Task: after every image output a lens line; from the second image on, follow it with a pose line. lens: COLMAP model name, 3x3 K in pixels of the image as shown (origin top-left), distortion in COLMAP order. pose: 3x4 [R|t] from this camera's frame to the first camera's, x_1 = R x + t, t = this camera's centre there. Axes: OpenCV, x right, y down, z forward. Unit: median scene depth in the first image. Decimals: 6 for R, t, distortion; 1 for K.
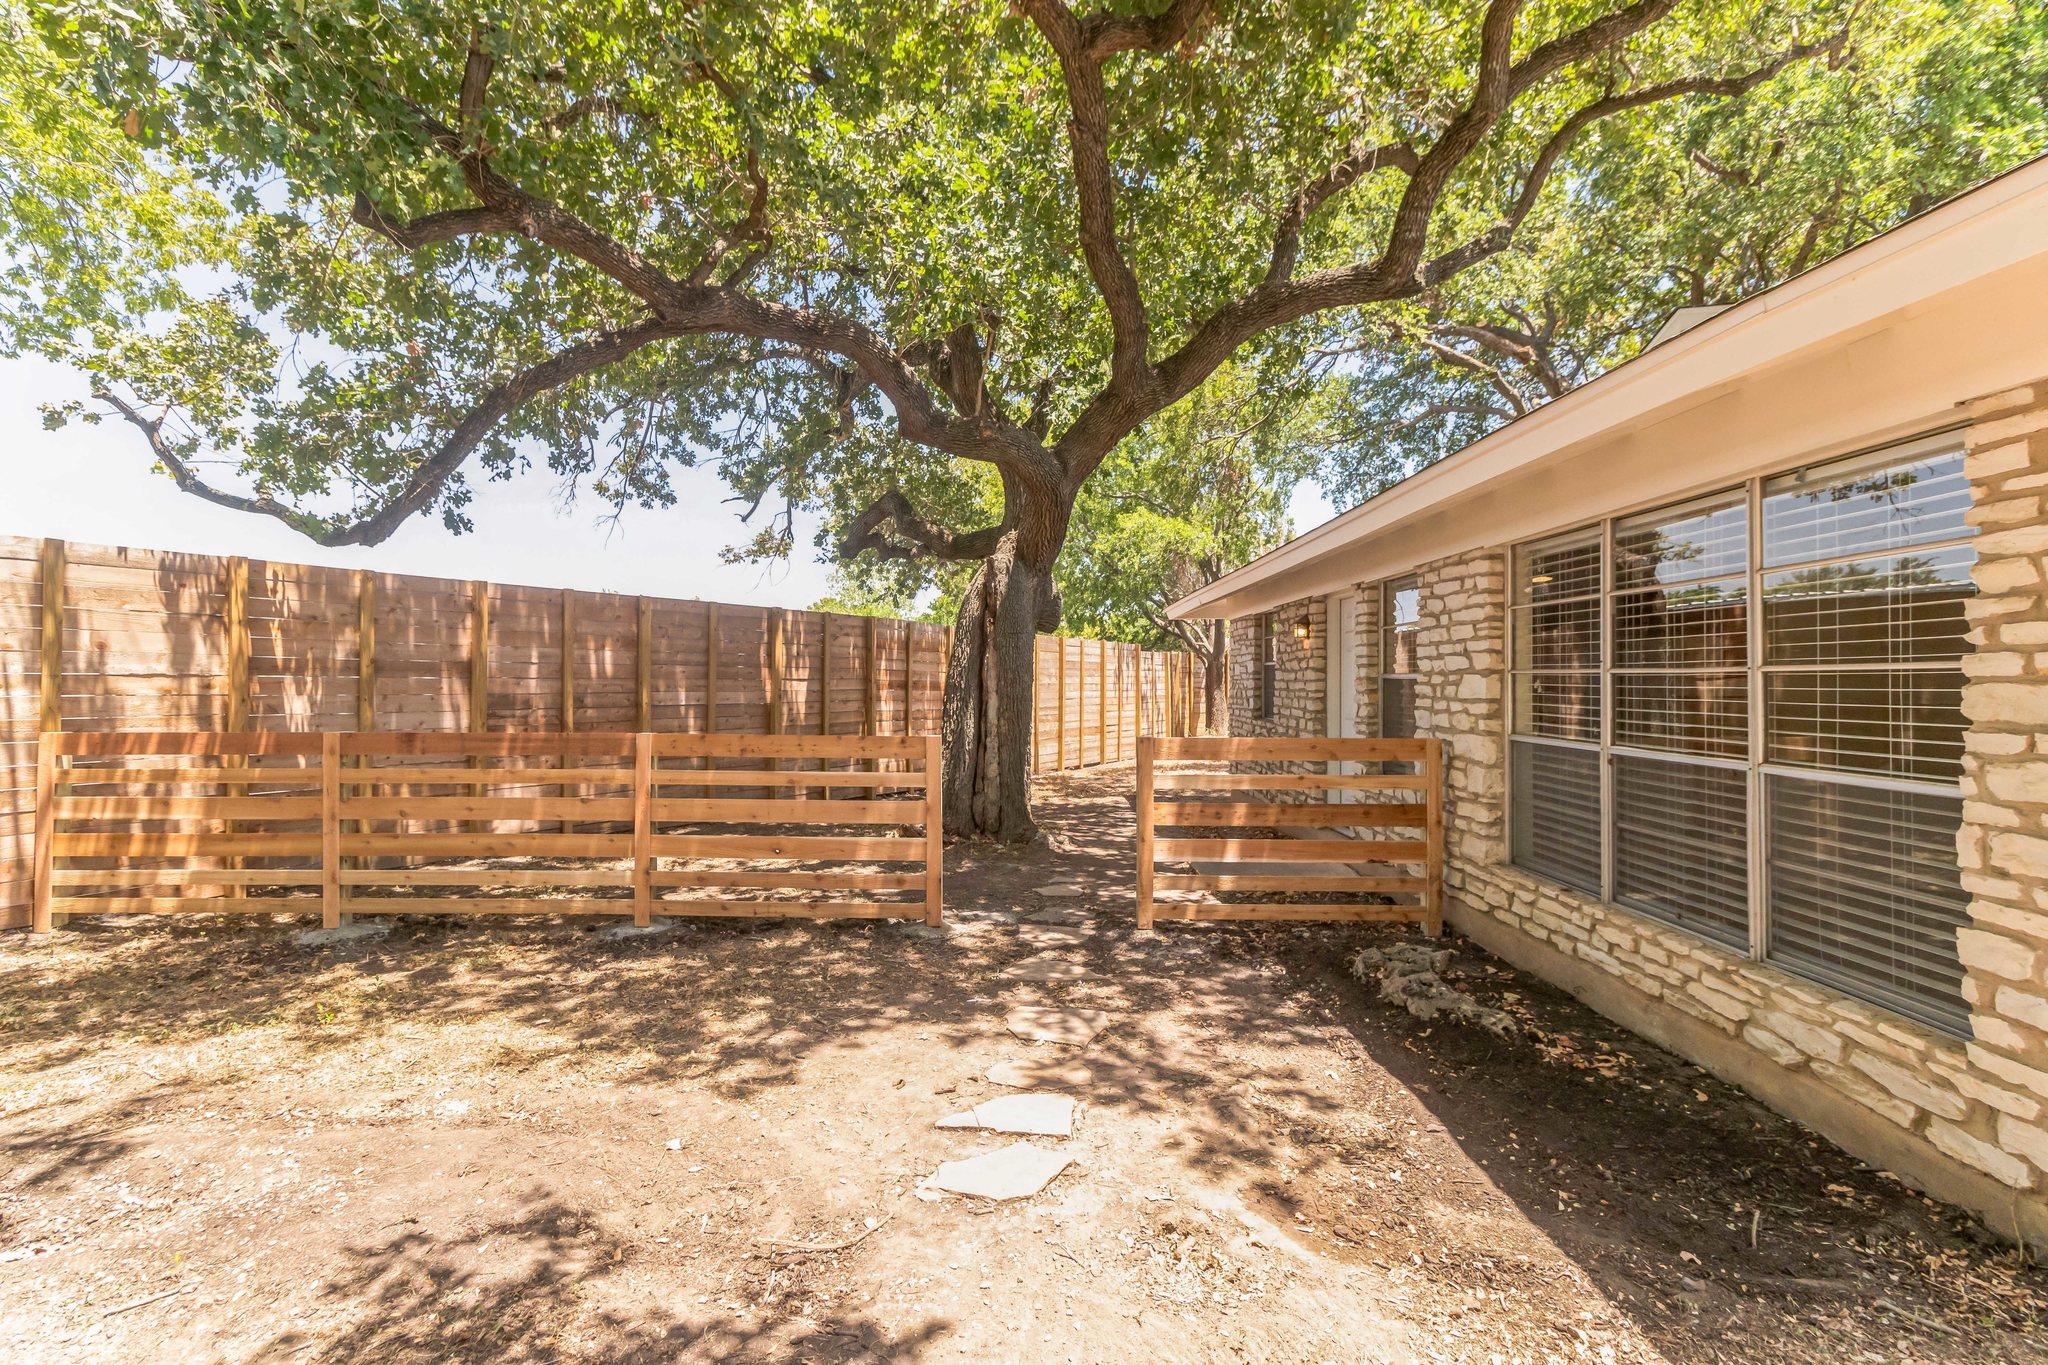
lens RADIAL K [[944.9, 0, 1010.6], [0, 944.9, 675.5], [0, 0, 1]] dist [0.009993, -0.003296]
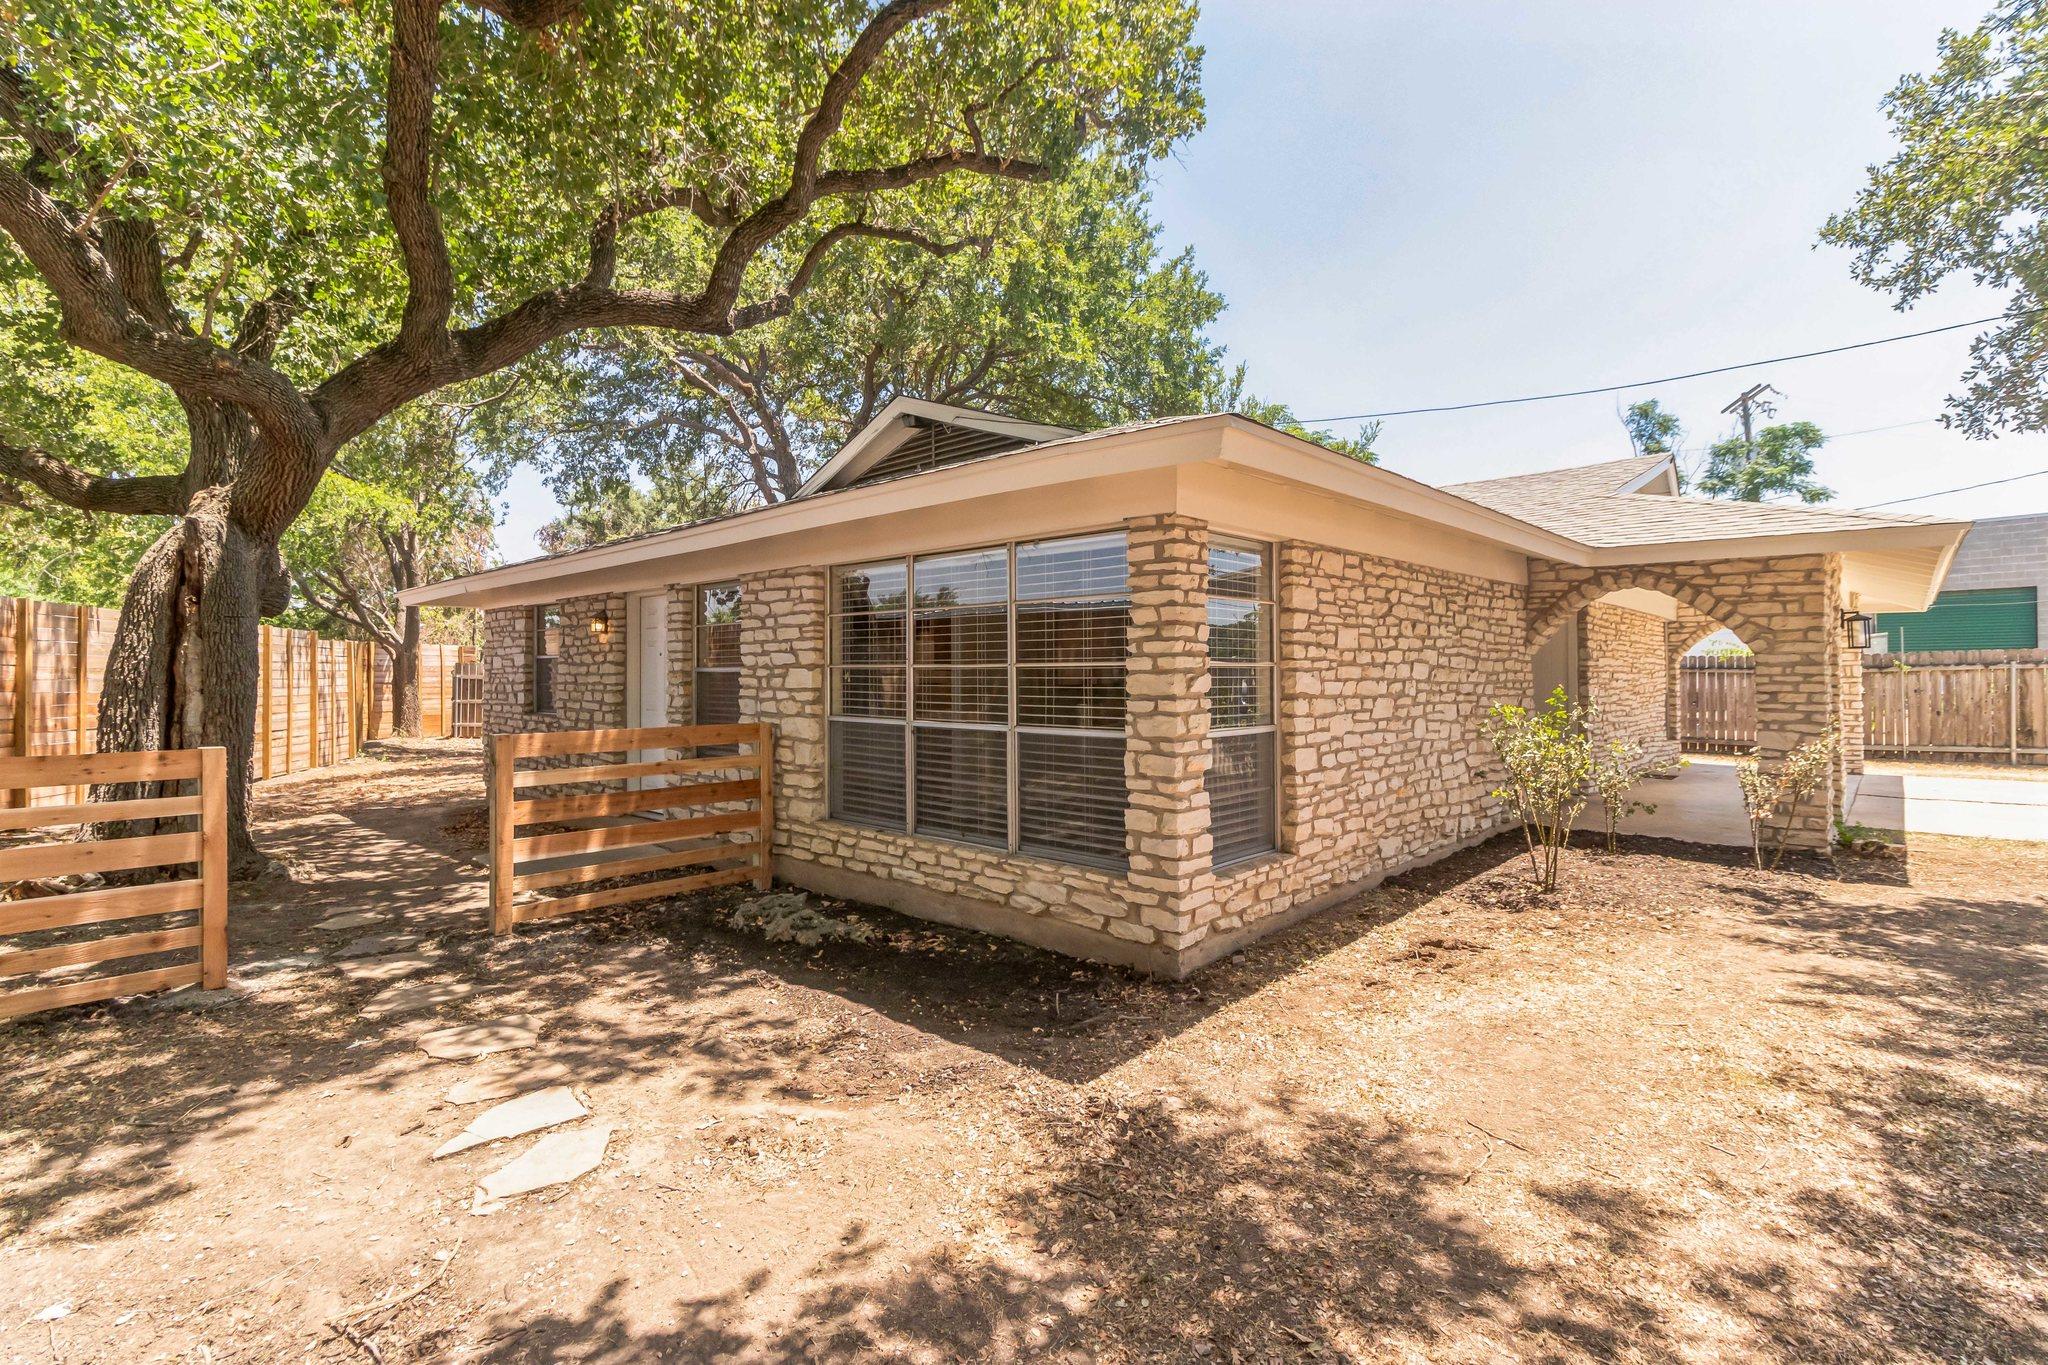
lens RADIAL K [[944.9, 0, 1009.3], [0, 944.9, 667.6], [0, 0, 1]] dist [0.009993, -0.003296]
pose [[0.675353, -0.002208, 0.737491, -0.247895], [0.001975, 0.999997, 0.001185, -0.003483], [-0.737492, 0.000656, 0.675356, -0.026187]]
